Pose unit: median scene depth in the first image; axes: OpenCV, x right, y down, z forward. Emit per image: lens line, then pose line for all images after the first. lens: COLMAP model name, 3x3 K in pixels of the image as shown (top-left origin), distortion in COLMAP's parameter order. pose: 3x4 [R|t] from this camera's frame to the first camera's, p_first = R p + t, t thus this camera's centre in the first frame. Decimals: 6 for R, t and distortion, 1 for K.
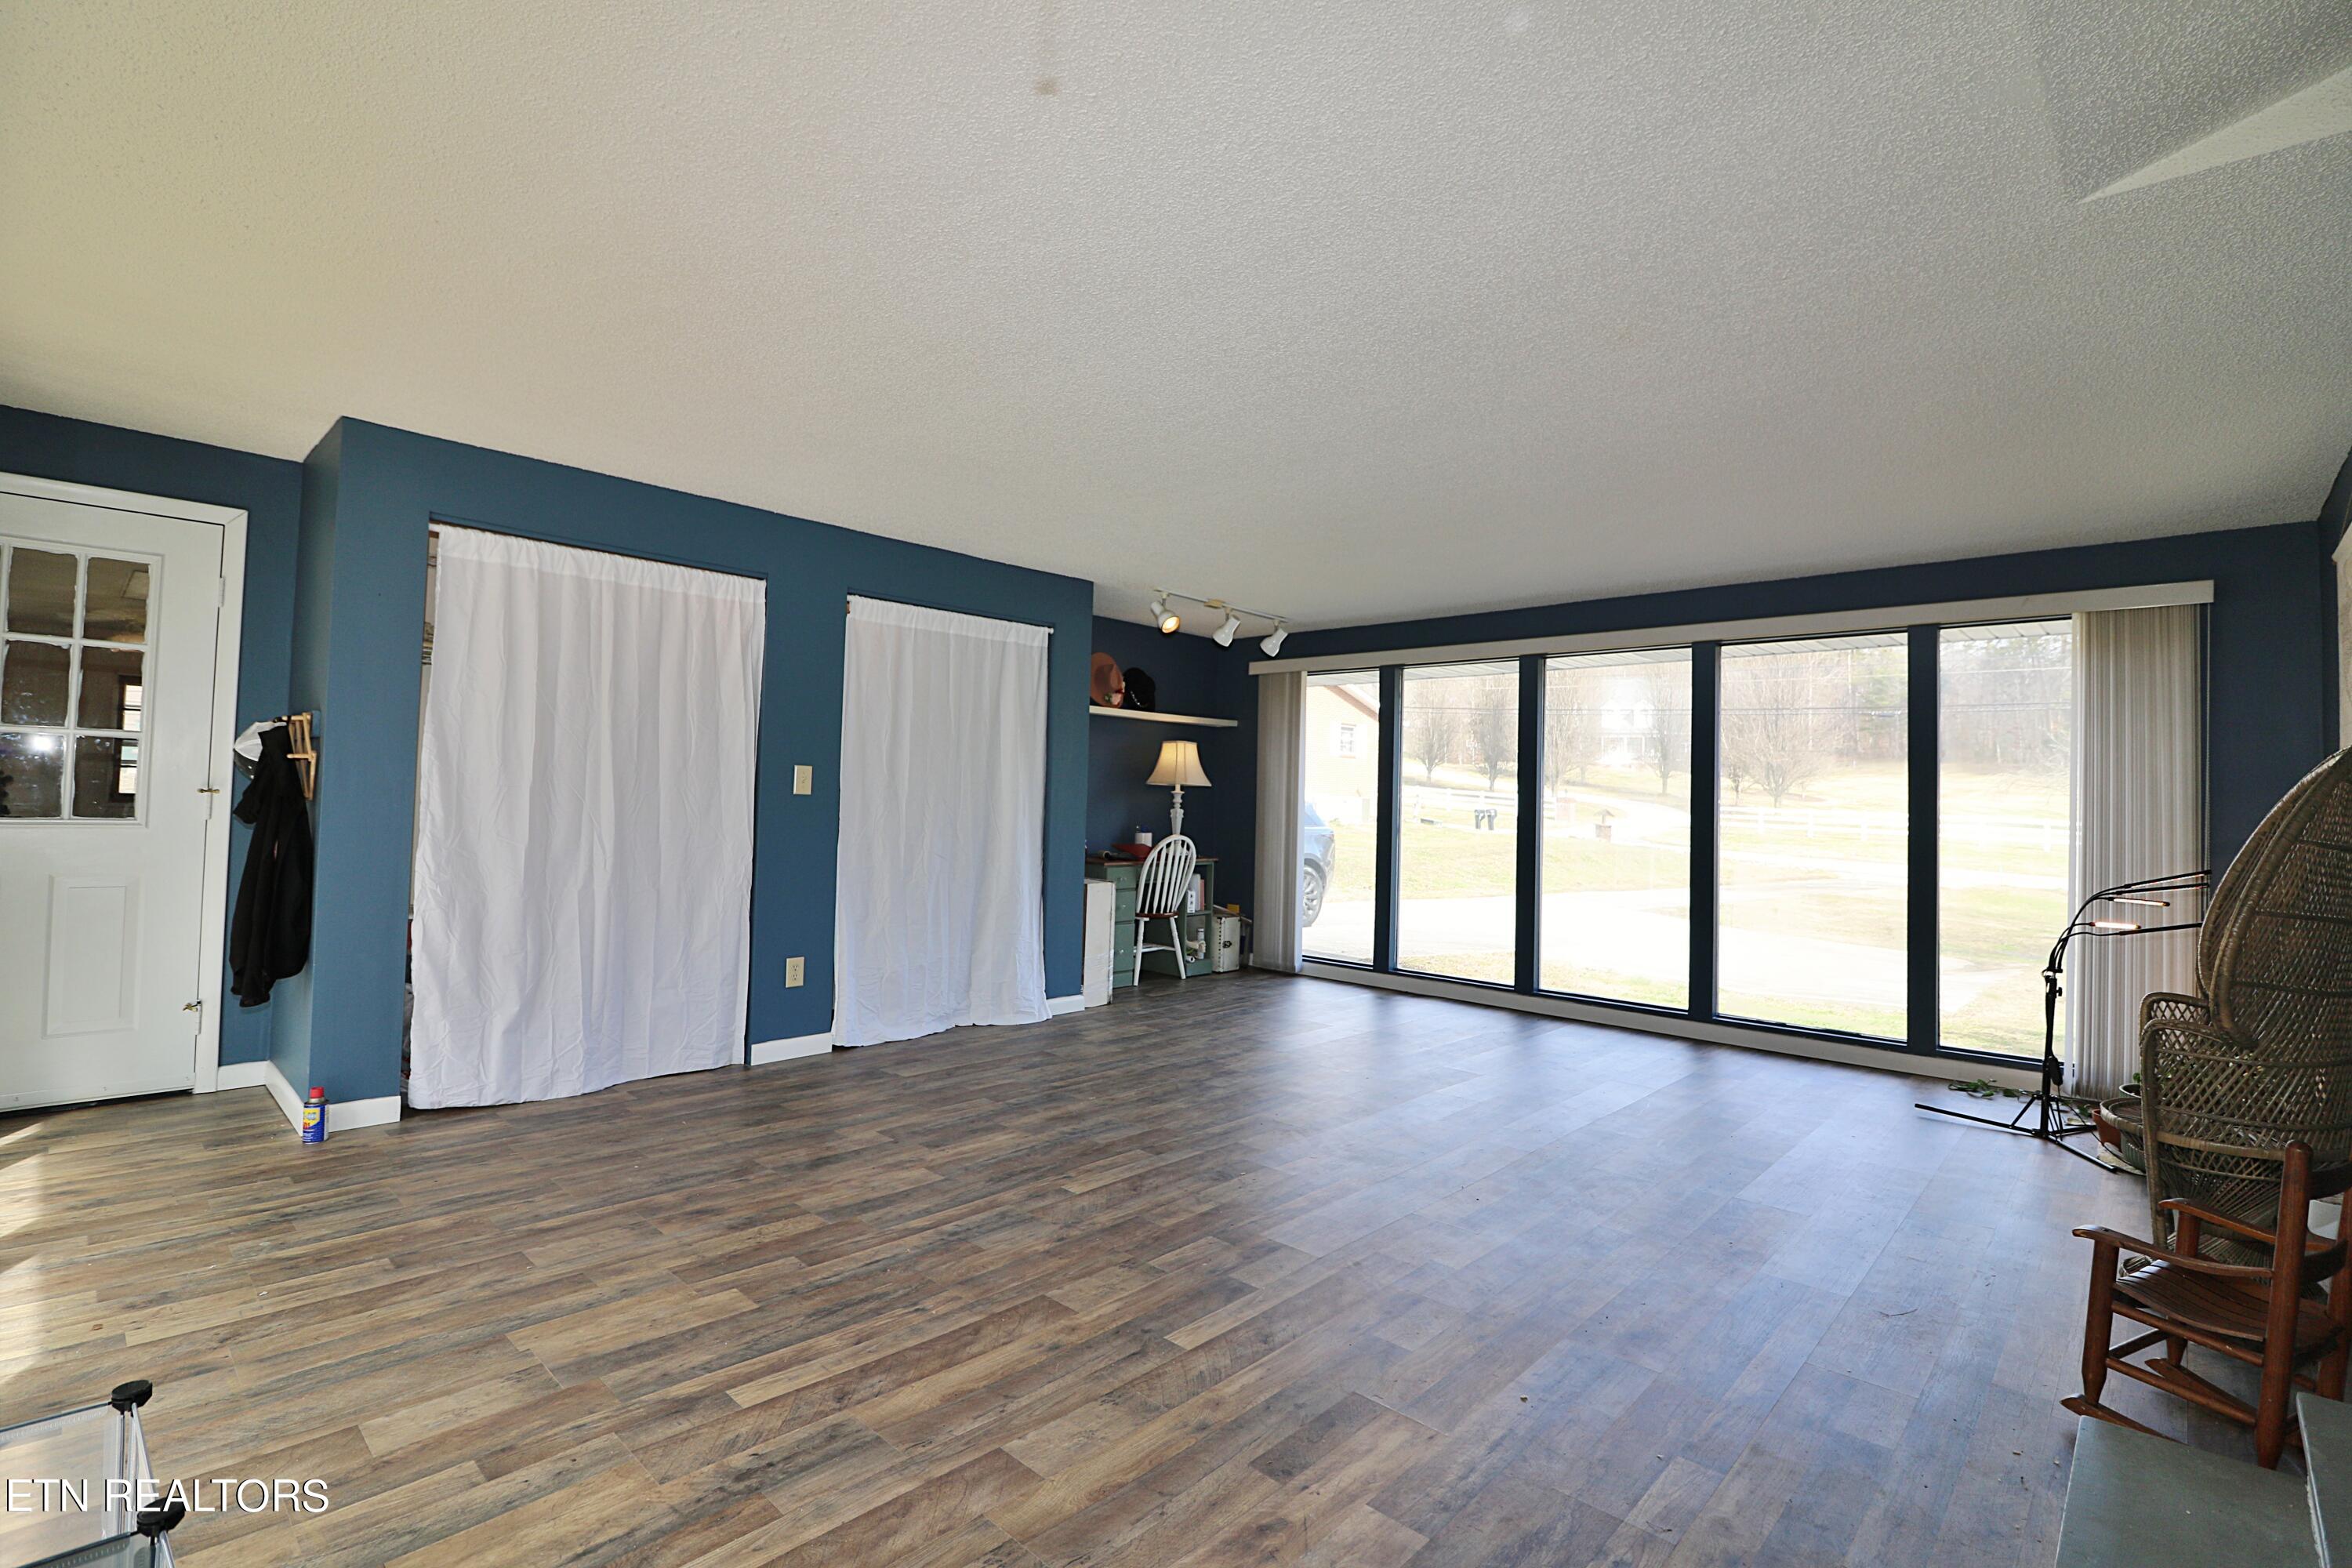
lens RADIAL K [[1080.2, 0, 1176.0], [0, 1080.2, 769.9], [0, 0, 1]] dist [-0.002837, -0.007117]
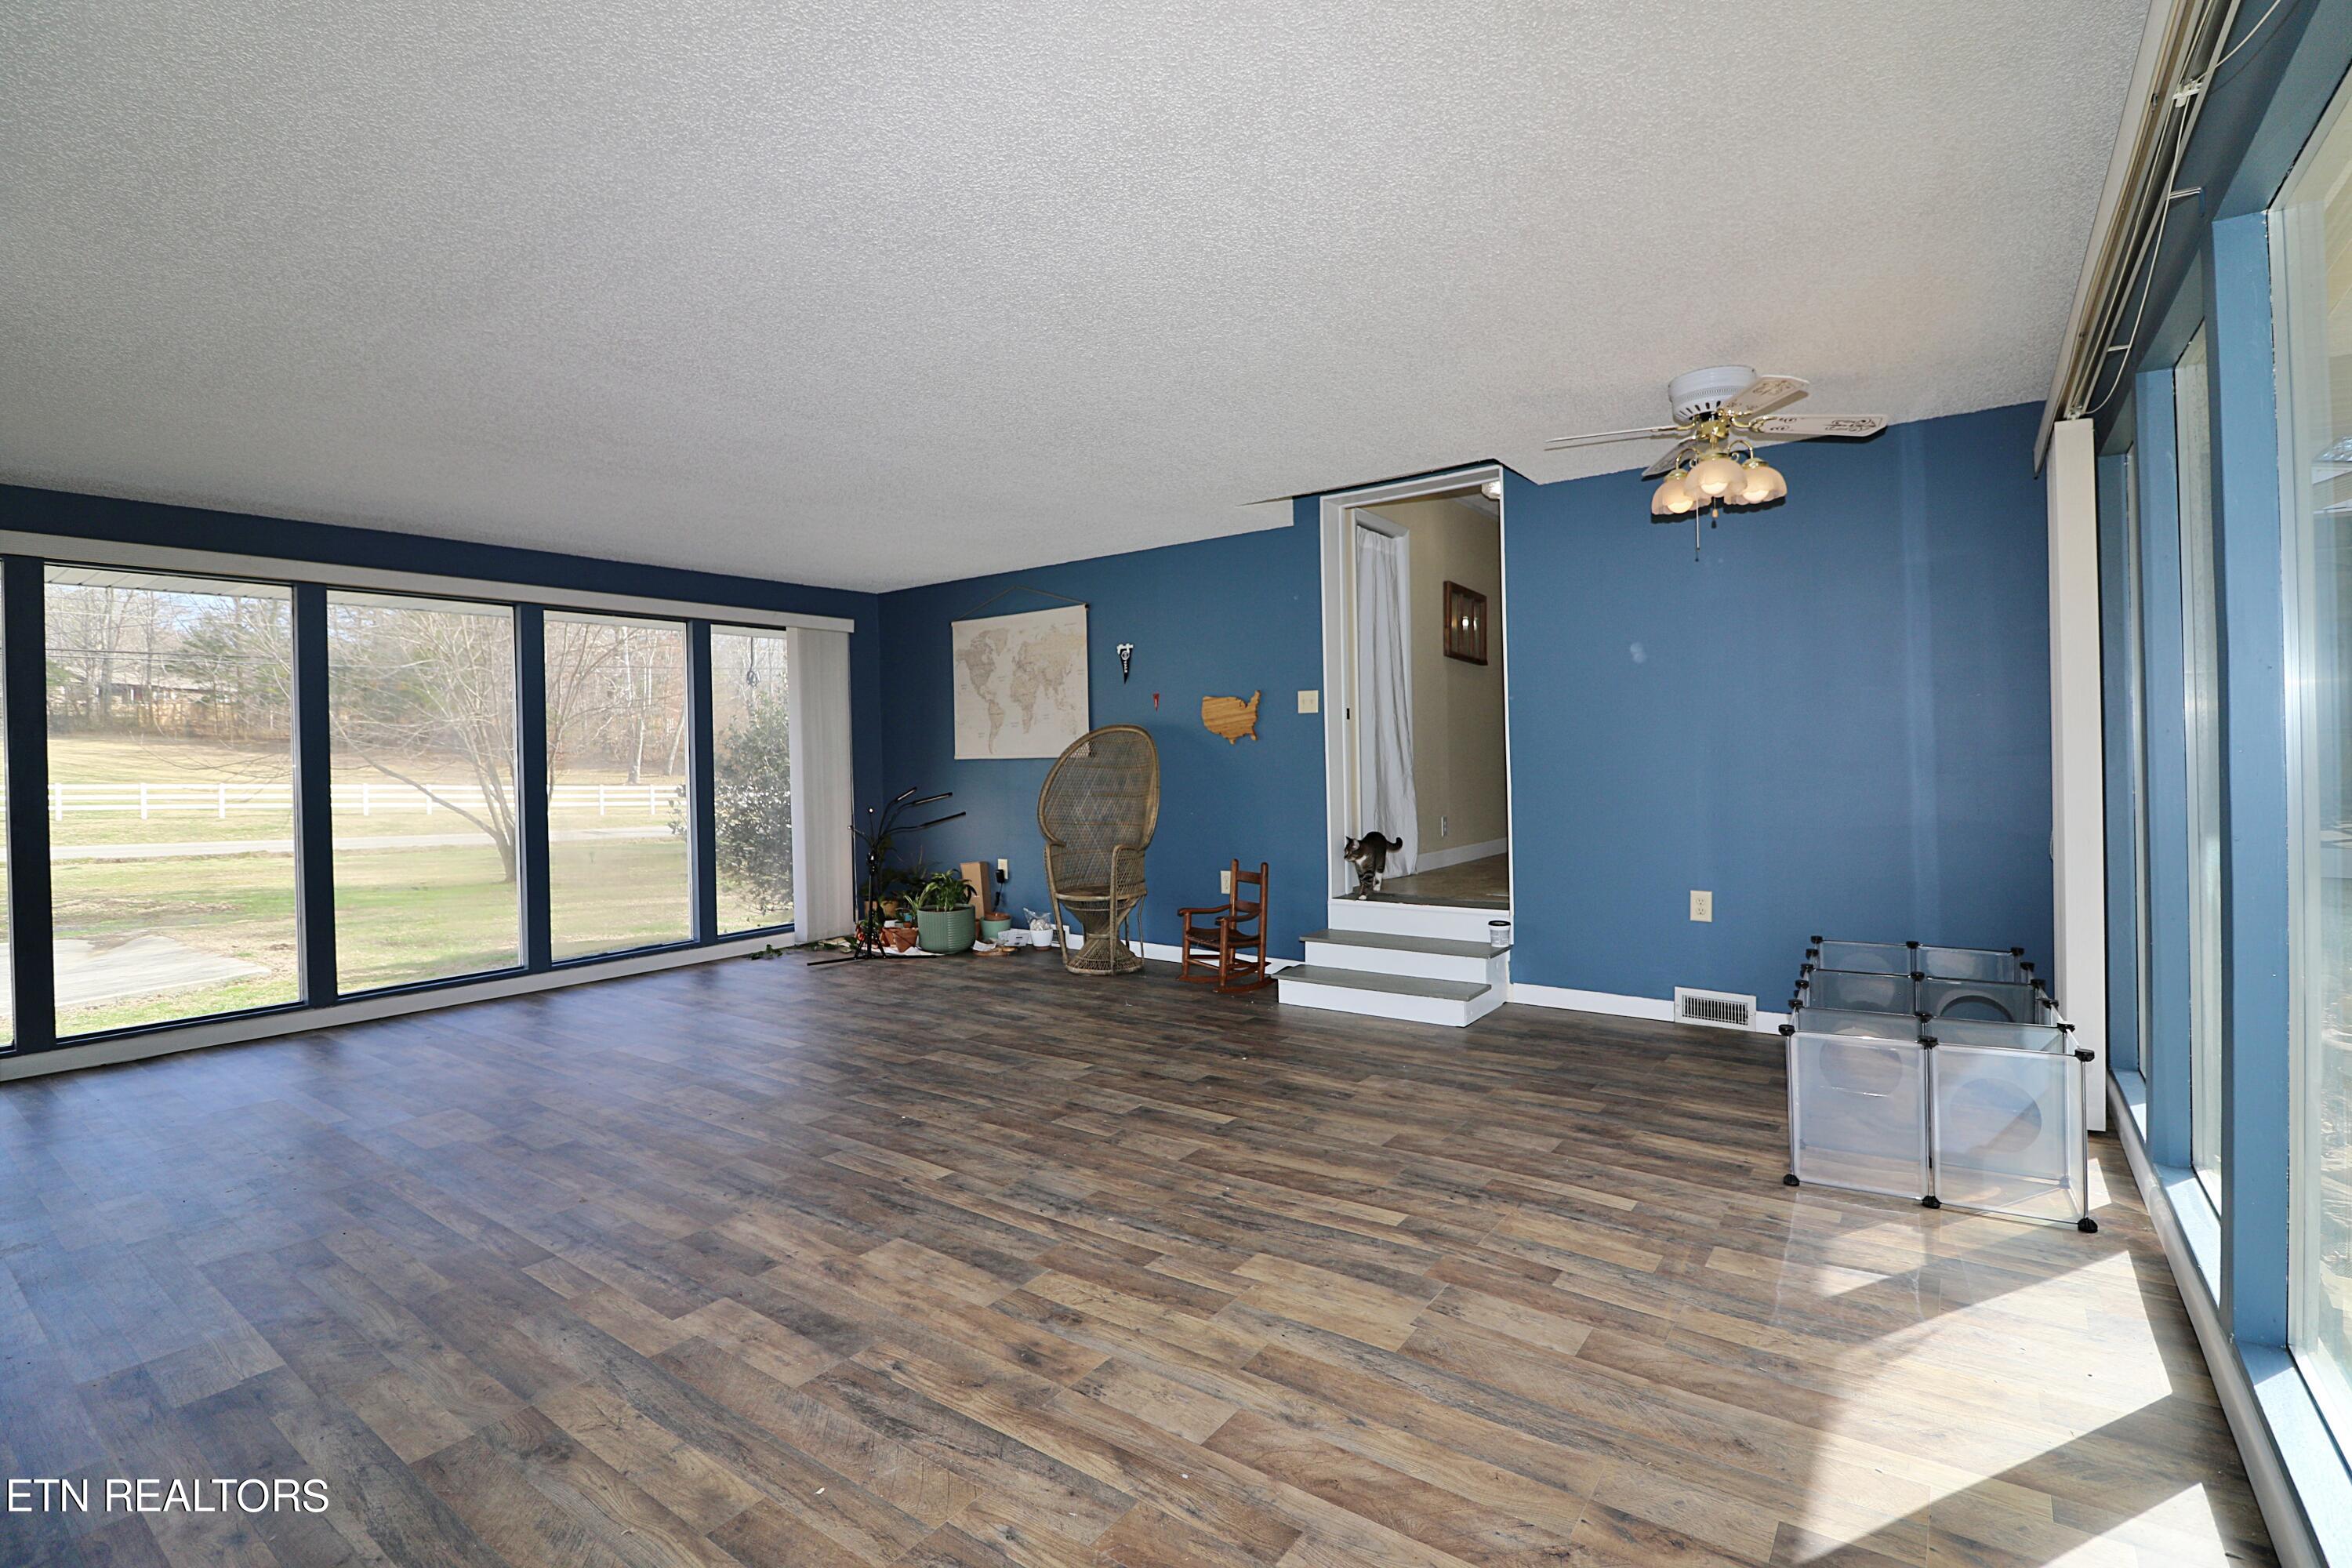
lens RADIAL K [[1080.2, 0, 1170.5], [0, 1080.2, 775.4], [0, 0, 1]] dist [-0.002837, -0.007117]
pose [[-0.120755, -0.038441, 0.991938, -1.231228], [-0.005909, 0.999260, 0.038006, -0.000422], [-0.992665, -0.001272, -0.120893, 1.072500]]
